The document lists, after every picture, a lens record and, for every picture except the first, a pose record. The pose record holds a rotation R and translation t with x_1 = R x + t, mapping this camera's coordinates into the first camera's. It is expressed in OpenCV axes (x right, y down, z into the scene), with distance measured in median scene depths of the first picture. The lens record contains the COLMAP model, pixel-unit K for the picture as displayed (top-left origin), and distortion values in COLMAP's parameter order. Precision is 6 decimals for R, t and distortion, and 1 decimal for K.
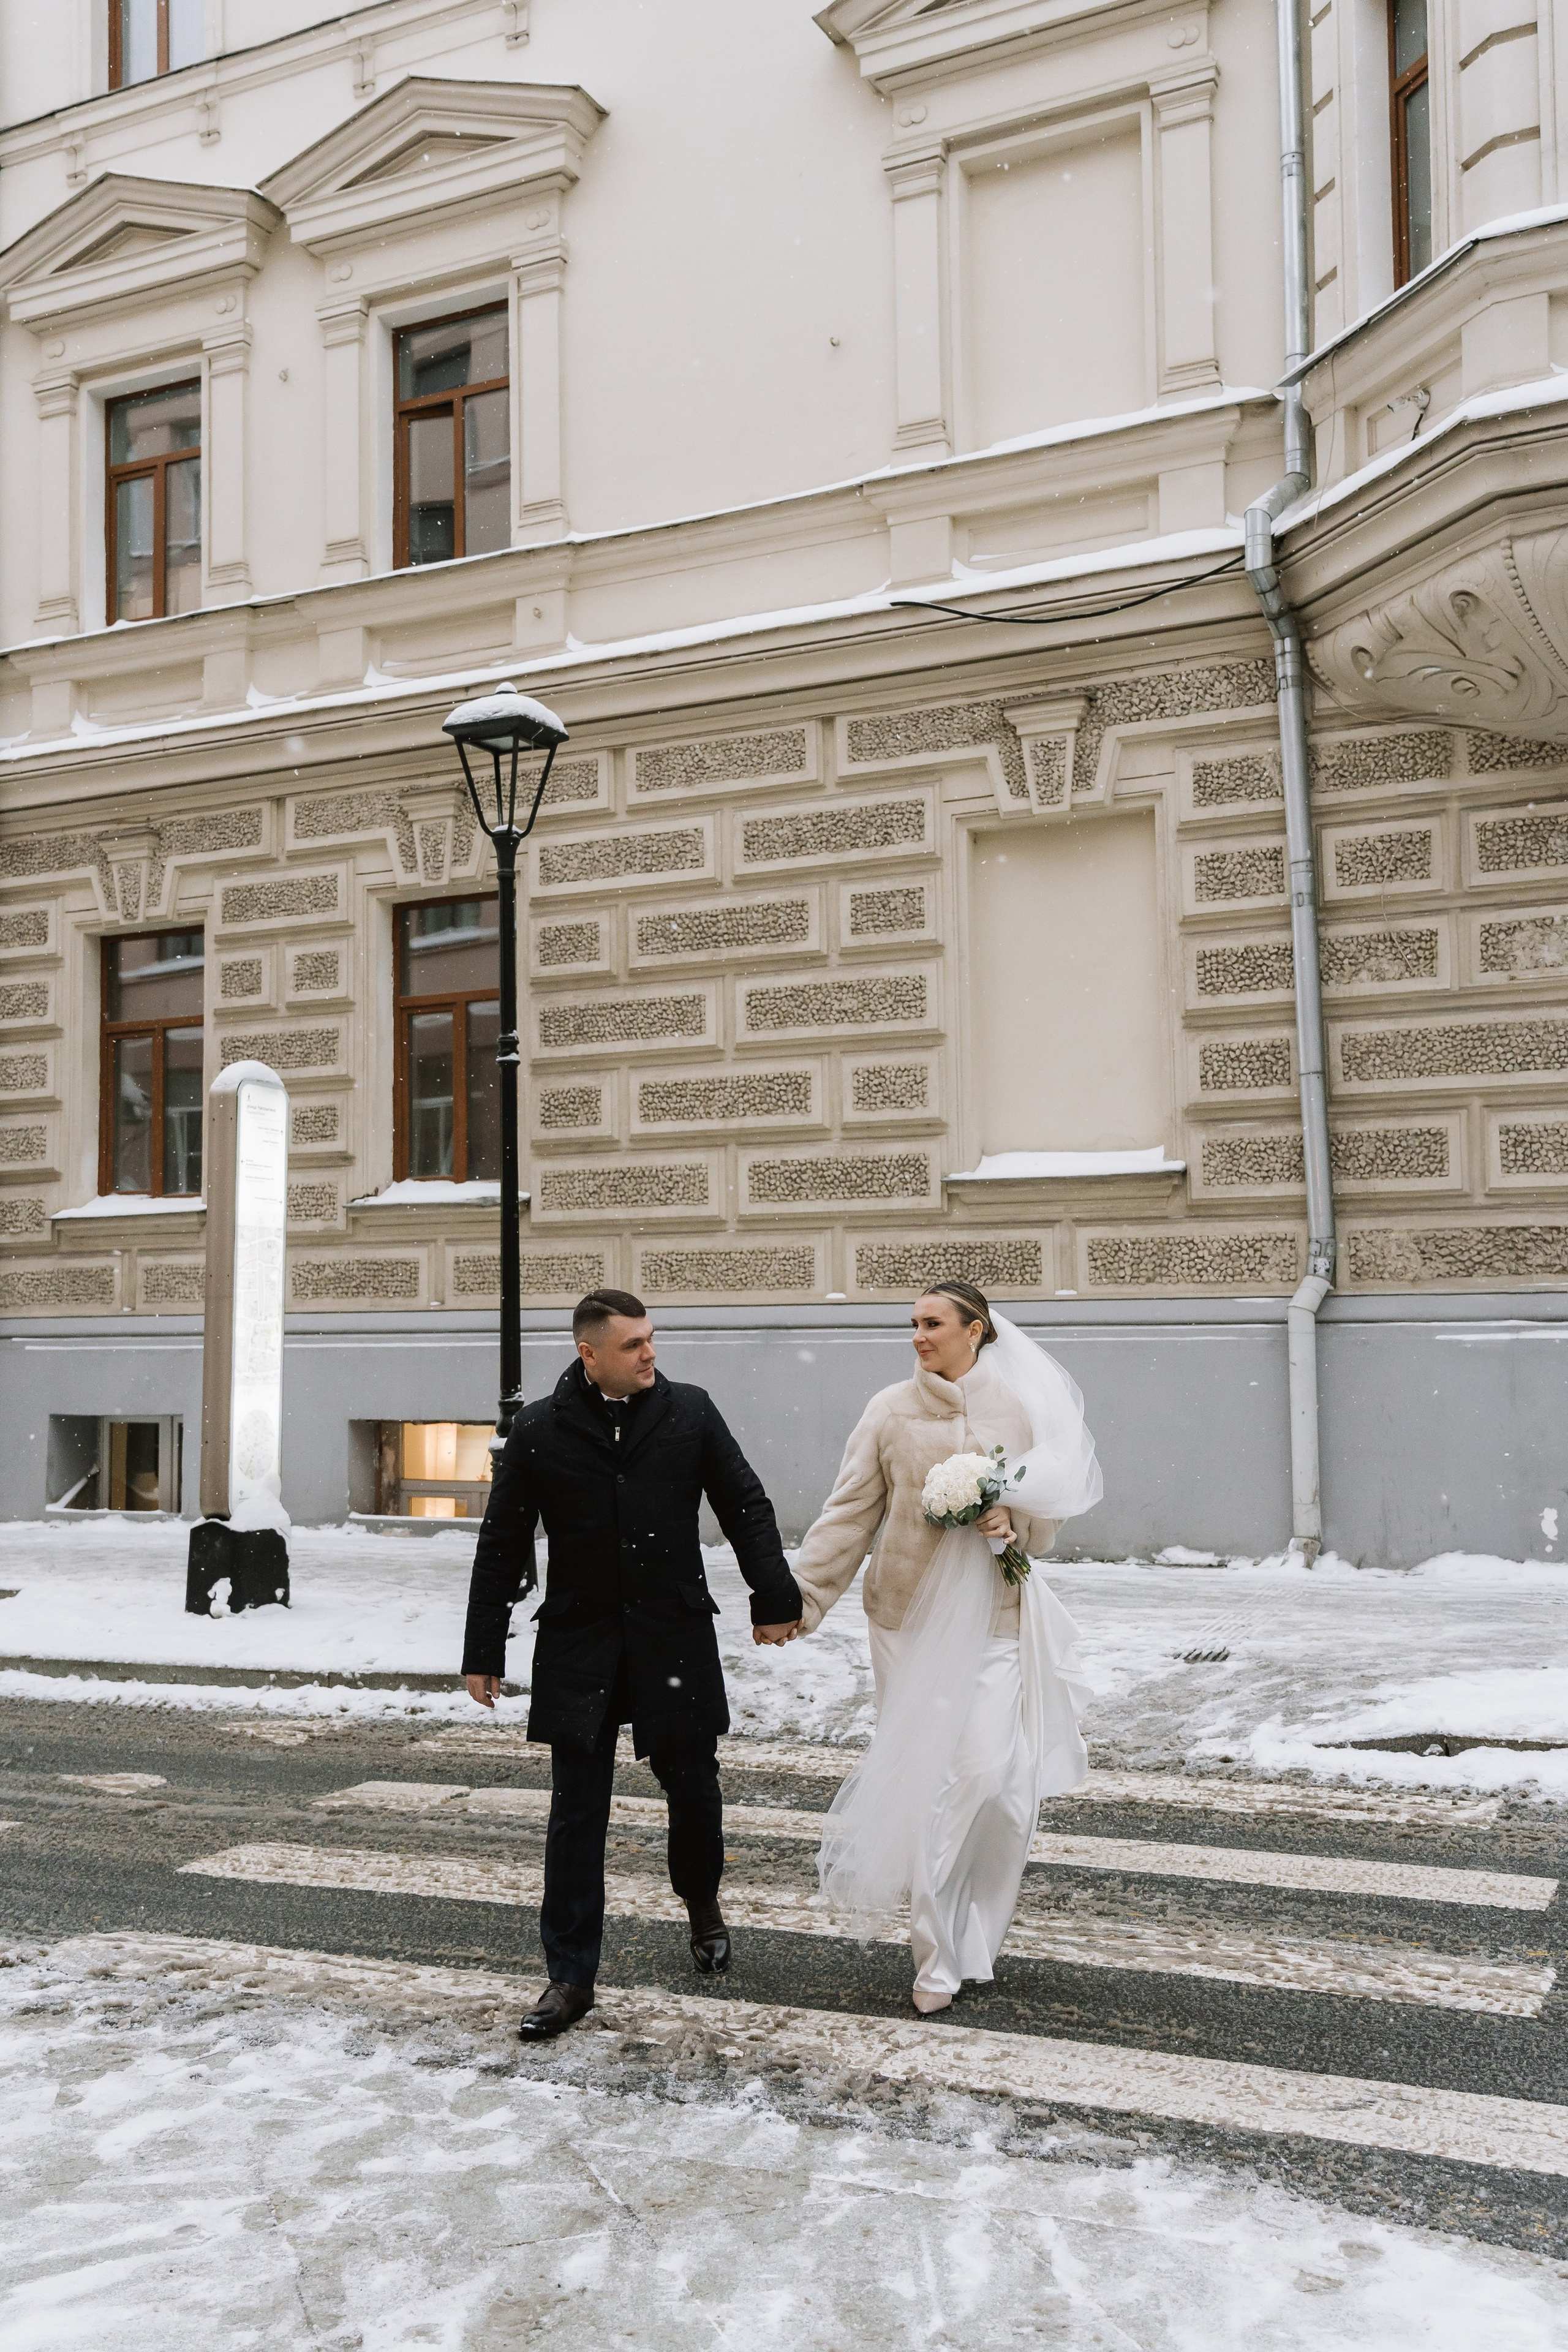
lens RADIAL K [[2226.5, 0, 732.5], [0, 2226.5, 1064.6], [0, 0, 1]] dist [0.062722, -0.012748]
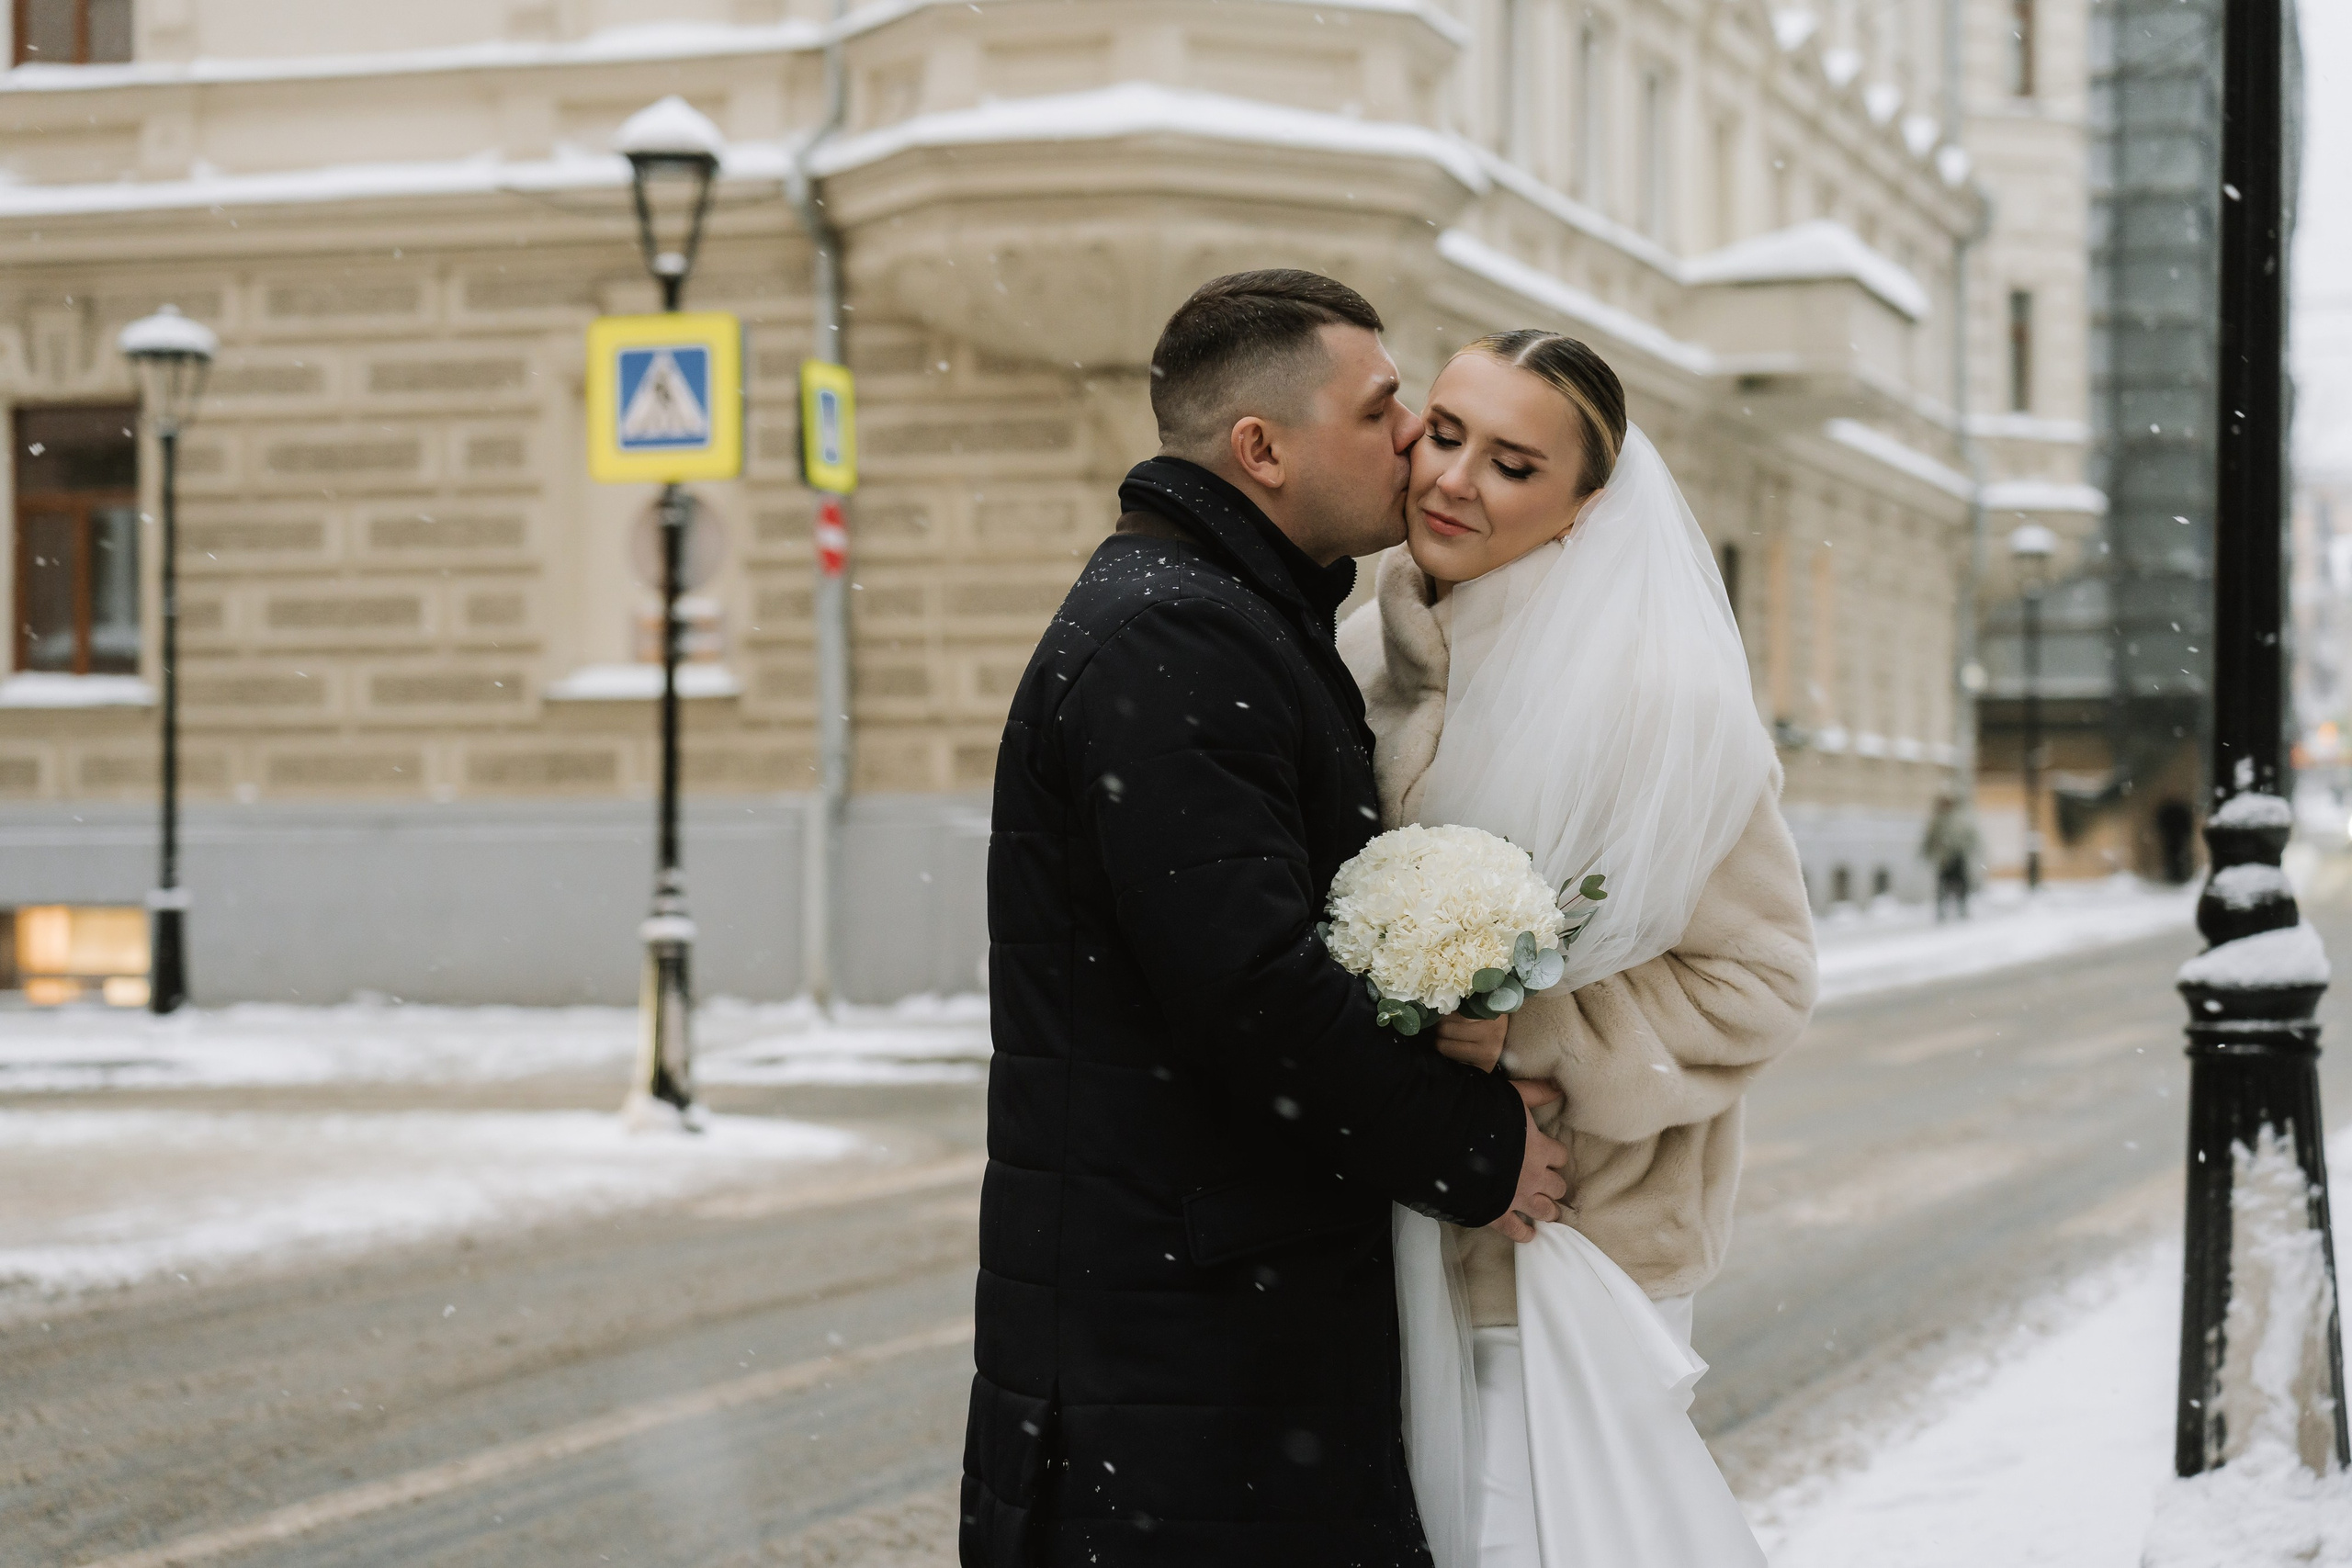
lens RADIAL K [[4780.4, 0, 1176.0], [0, 4780.4, 784.0], [0, 0, 1]] dist [0.100896, 0.203419]
pose [[0.985907, 0.013342, 0.166764, 0.007753], [-0.028308, 0.995745, 0.087693, -0.132336], [-0.164884, -0.091177, 0.982090, -1.536479]]
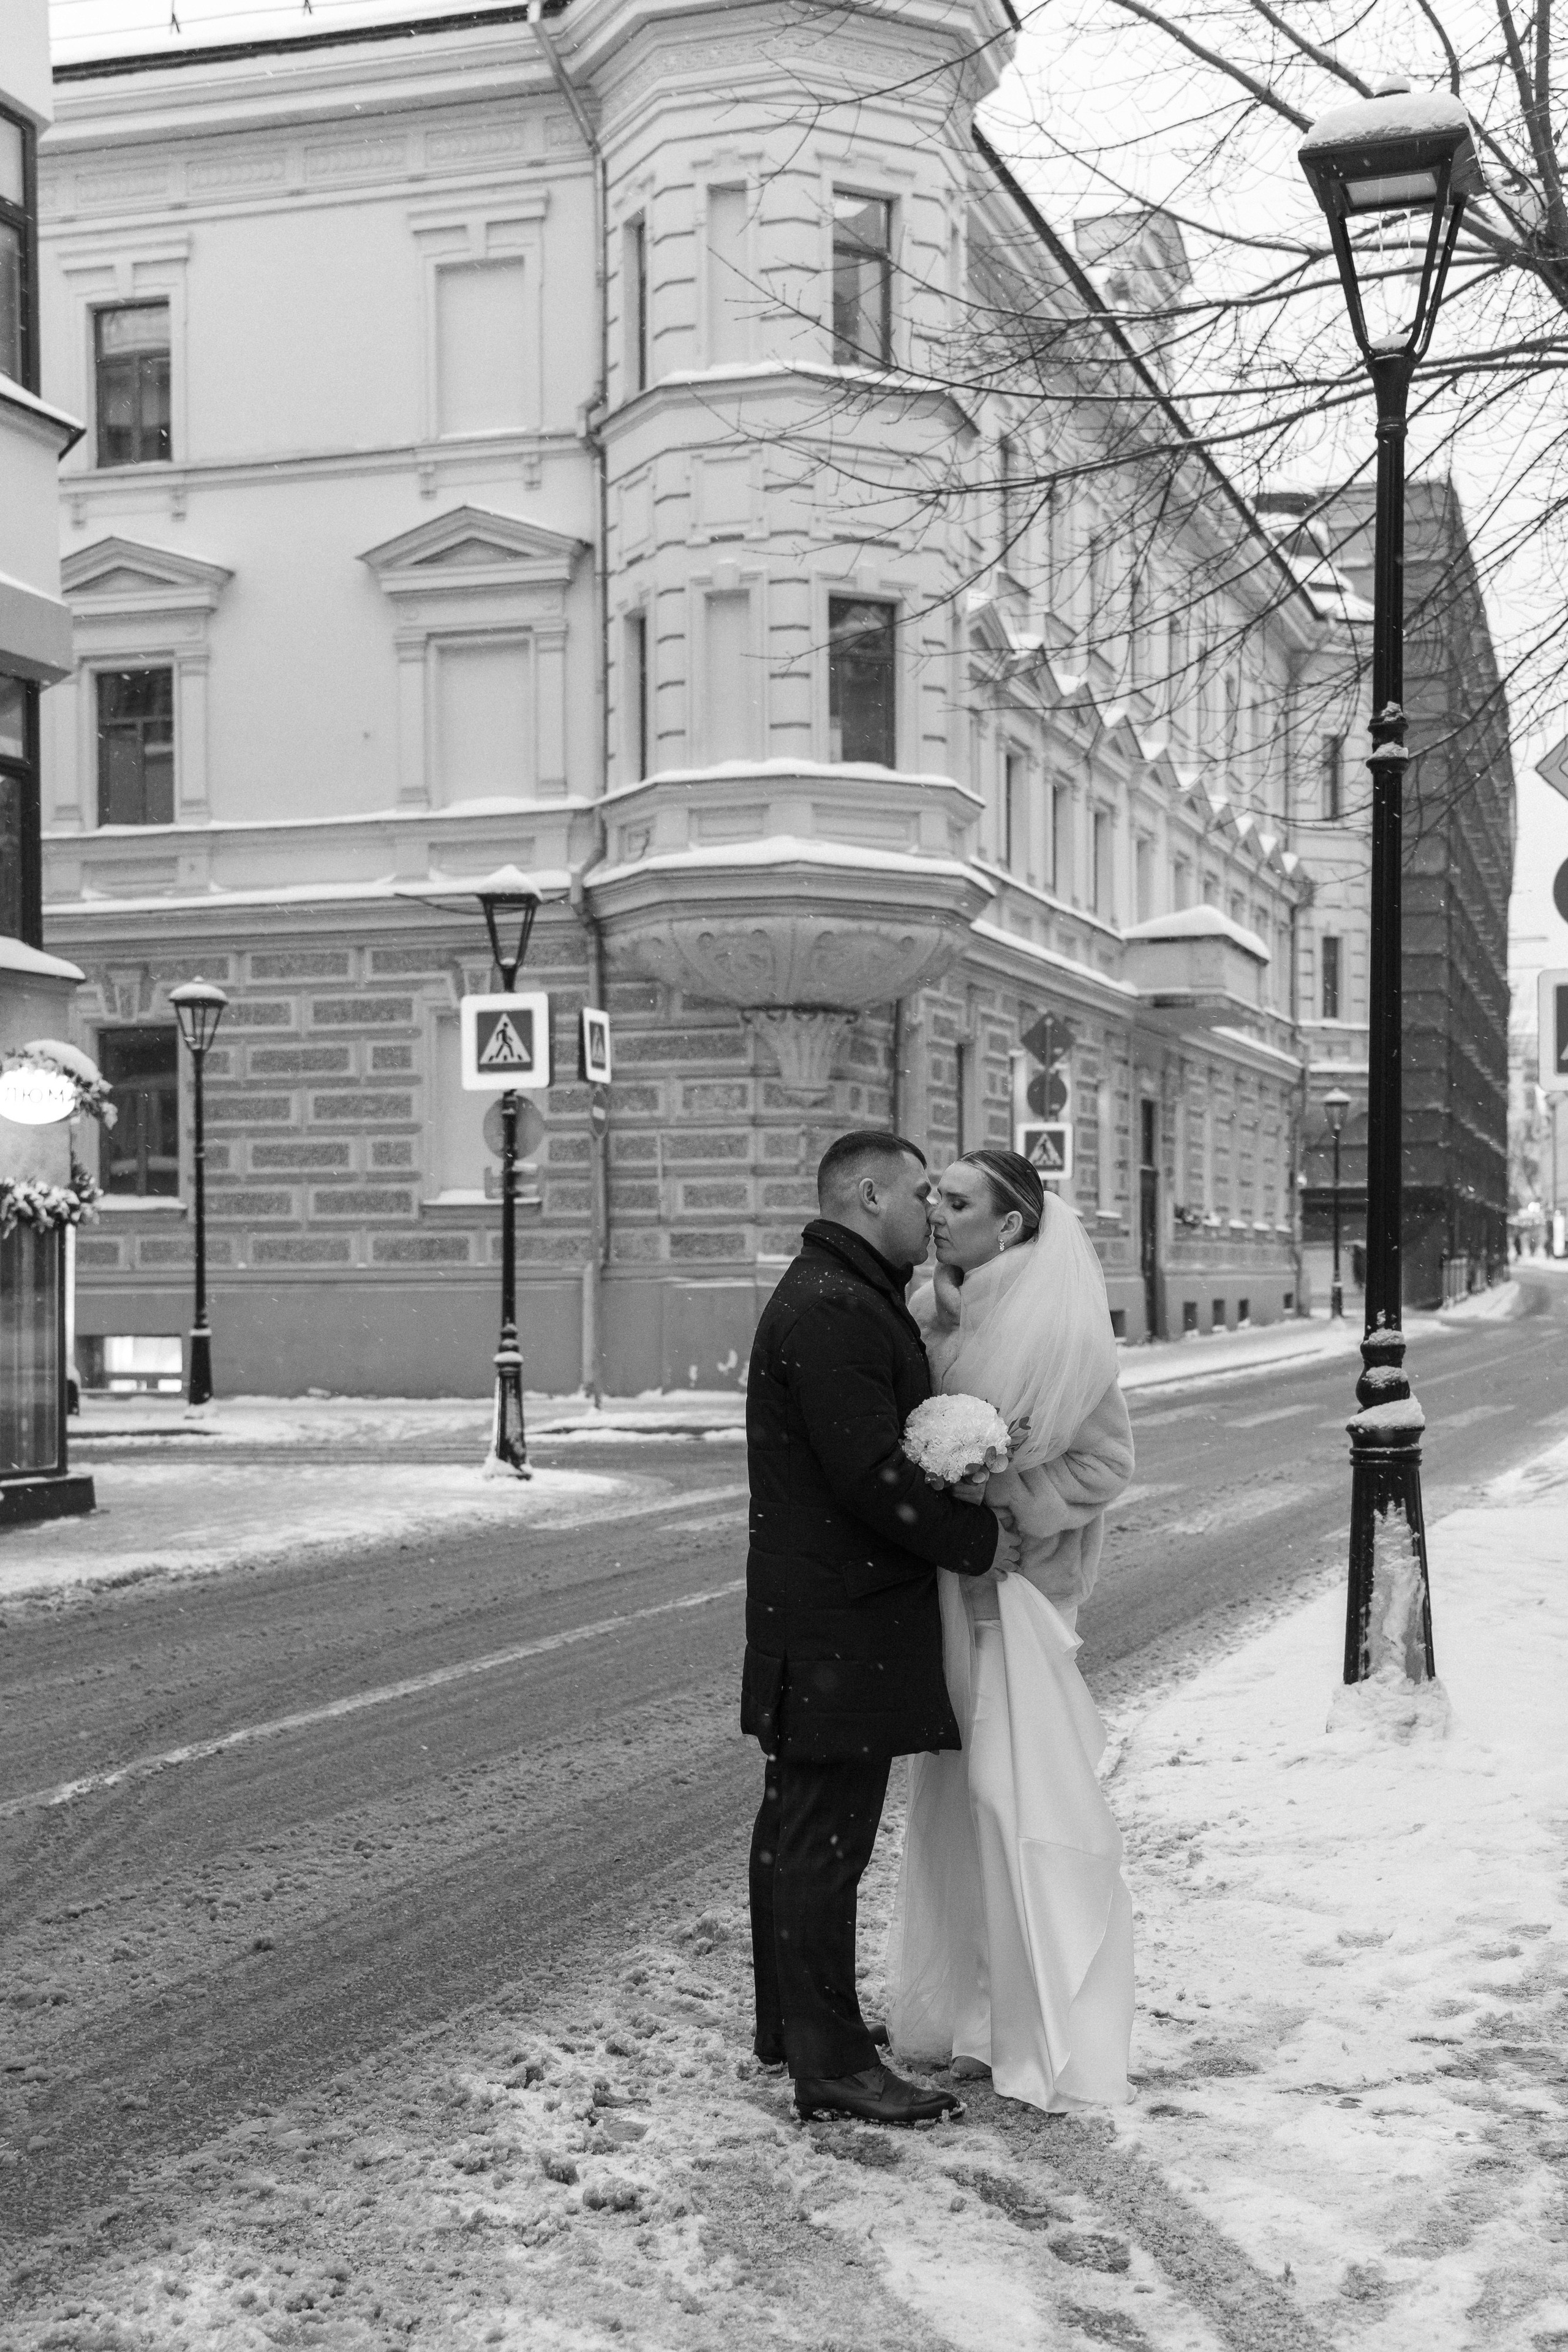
lens RADIAL K [[3036.6, 0, 782.0], [0, 3036.6, 1308.9], [0, 0, 1]] dist [0.033828, 0.033777]
pose [[0.987075, 0.007165, 0.160097, -0.013548], [-0.025167, 0.993535, 0.110704, -0.158310], [-0.158269, -0.113303, 0.980874, -1.637514]]
